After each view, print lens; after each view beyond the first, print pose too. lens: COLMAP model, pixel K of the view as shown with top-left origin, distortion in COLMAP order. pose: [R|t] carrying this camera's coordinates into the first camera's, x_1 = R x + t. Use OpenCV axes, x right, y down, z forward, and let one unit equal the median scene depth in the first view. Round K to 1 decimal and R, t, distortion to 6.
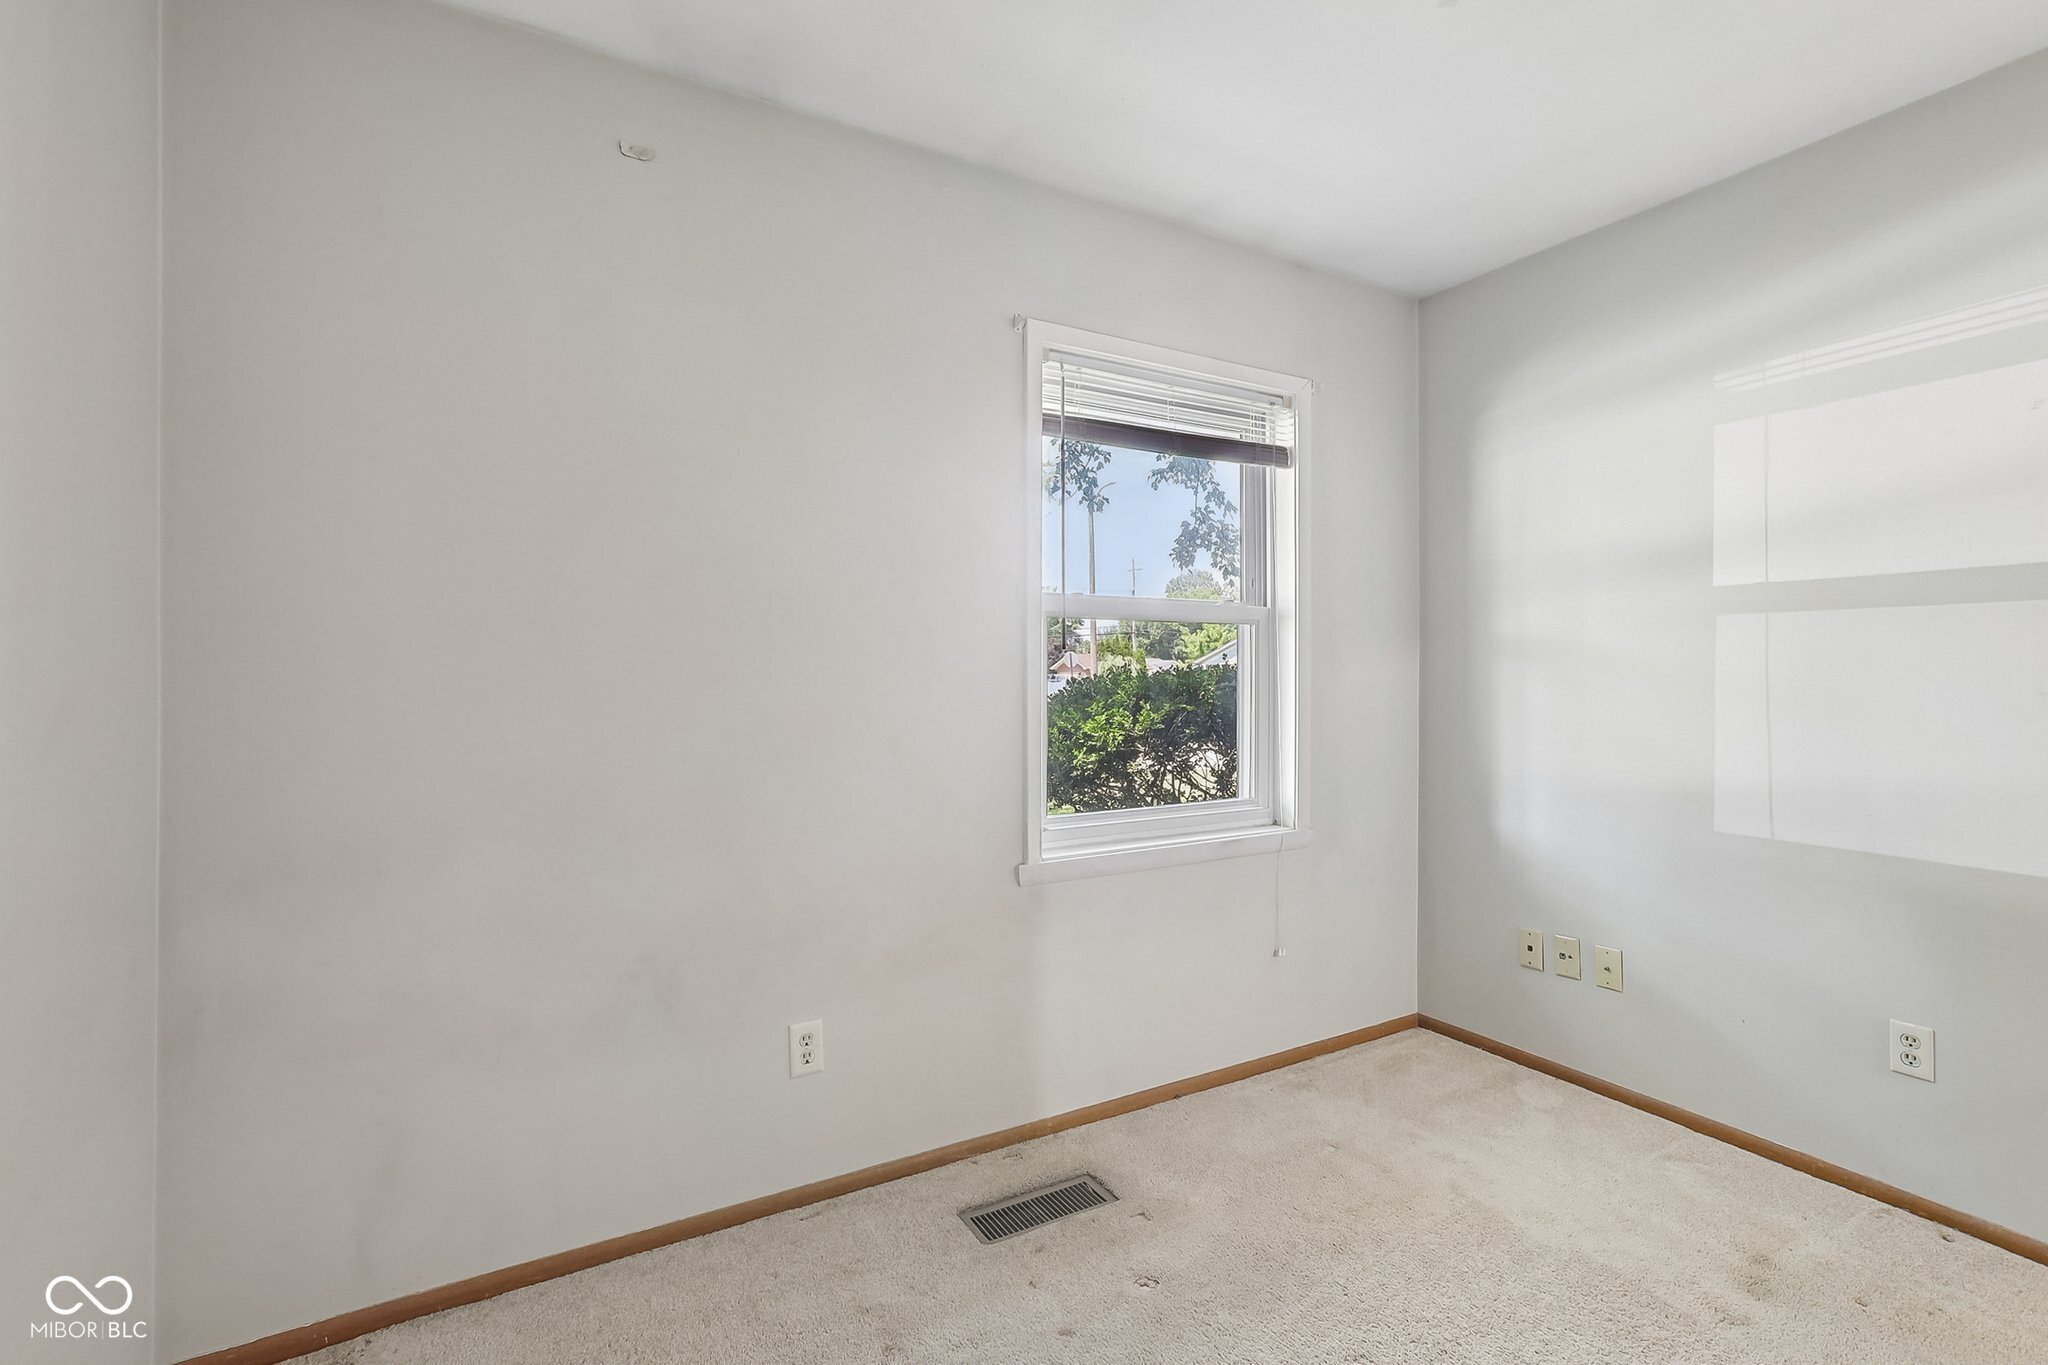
lens RADIAL K [[942.6, 0, 1012.5], [0, 942.6, 678.4], [0, 0, 1]] dist [-0.055075, 0.017731]
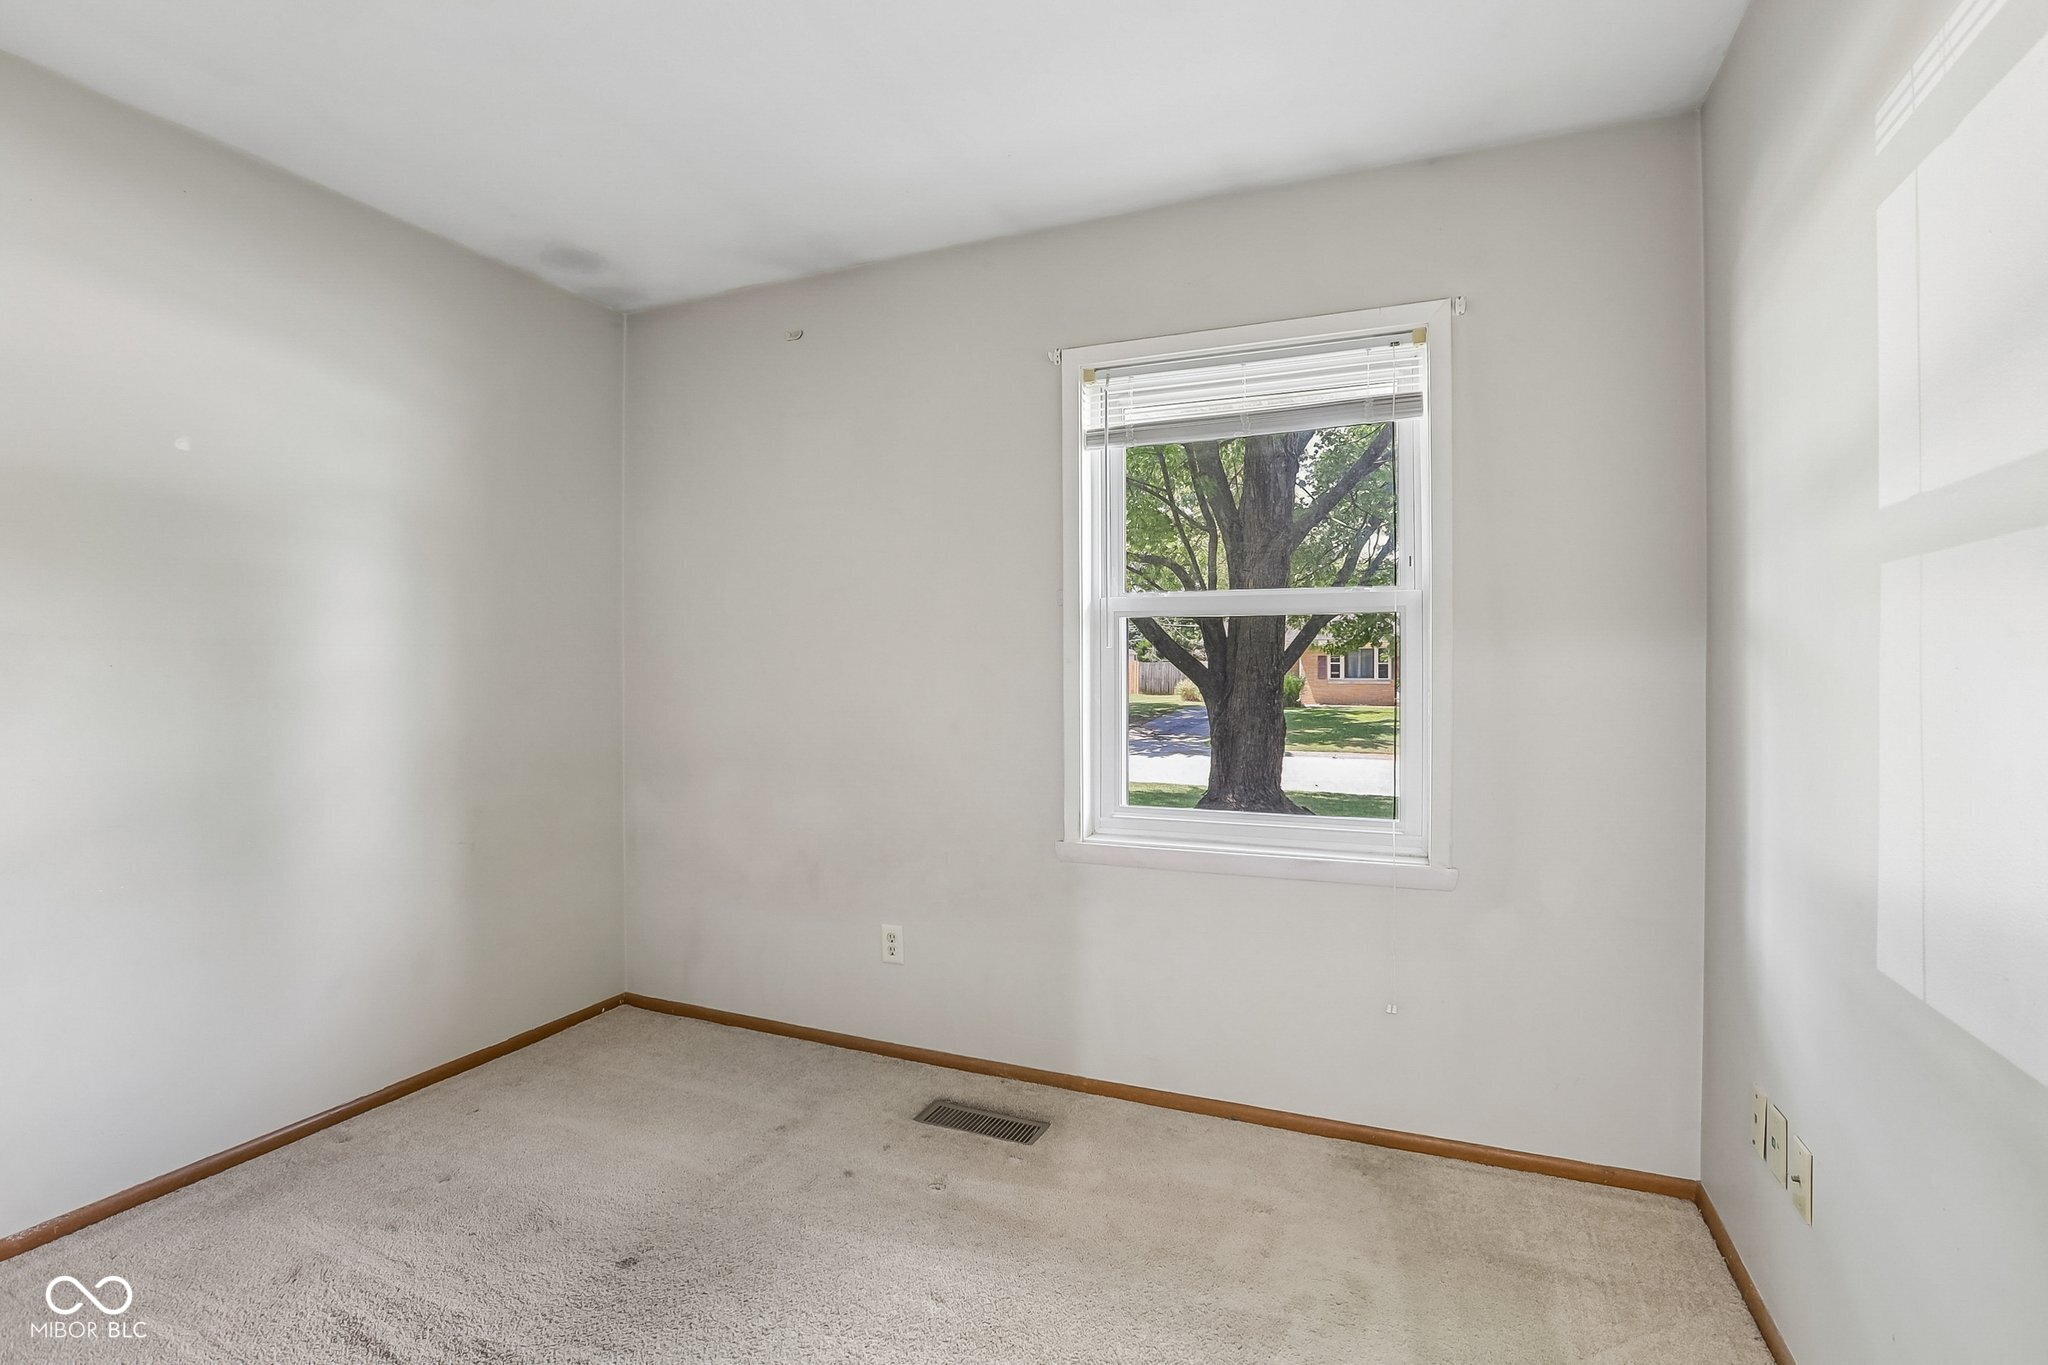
lens RADIAL K [[942.6, 0, 987.0], [0, 942.6, 689.8], [0, 0, 1]] dist [-0.055075, 0.017731]
pose [[0.588728, 0.017735, -0.808137, 0.887206], [-0.004894, 0.999819, 0.018376, -0.003090], [0.808317, -0.006863, 0.588708, 0.276689]]
